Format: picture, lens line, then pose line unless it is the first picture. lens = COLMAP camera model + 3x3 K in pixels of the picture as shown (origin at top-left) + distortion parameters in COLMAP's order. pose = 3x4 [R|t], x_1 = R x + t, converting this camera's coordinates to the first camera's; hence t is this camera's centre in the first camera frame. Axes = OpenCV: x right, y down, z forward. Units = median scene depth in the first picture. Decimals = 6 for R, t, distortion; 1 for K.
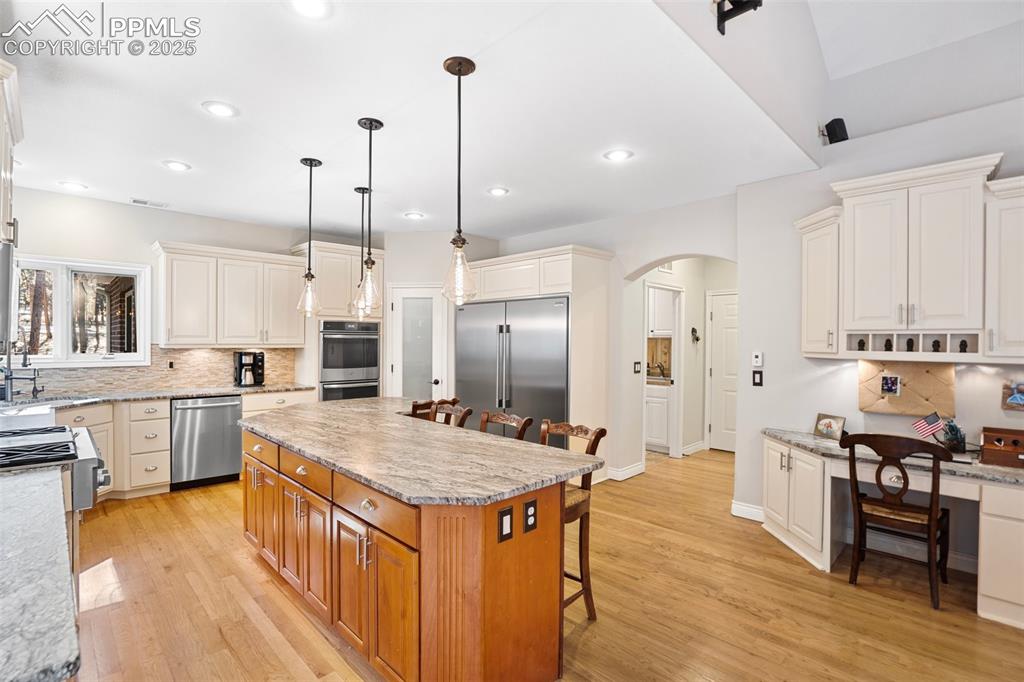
lens RADIAL K [[480.5, 0, 493.0], [0, 480.5, 343.4], [0, 0, 1]] dist [0.000062, 0.000061]
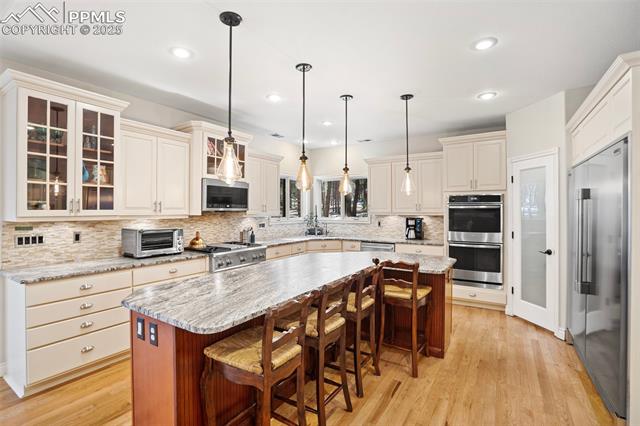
lens RADIAL K [[296.3, 0, 318.2], [0, 296.3, 208.4], [0, 0, 1]] dist [-0.032301, 0.000239]
pose [[0.247690, -0.014581, -0.968730, 0.388265], [-0.001308, 0.999881, -0.015384, 0.002537], [0.968838, 0.005078, 0.247642, 0.475137]]
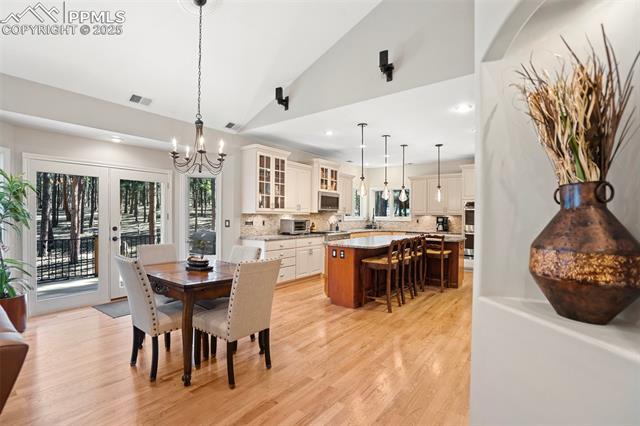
lens RADIAL K [[299.9, 0, 320.0], [0, 299.9, 213.0], [0, 0, 1]] dist [-0.056485, 0.000032]
pose [[0.172816, -0.011737, -0.984884, 0.883407], [-0.011548, 0.999836, -0.013942, 0.028163], [0.984886, 0.013783, 0.172652, 0.161792]]
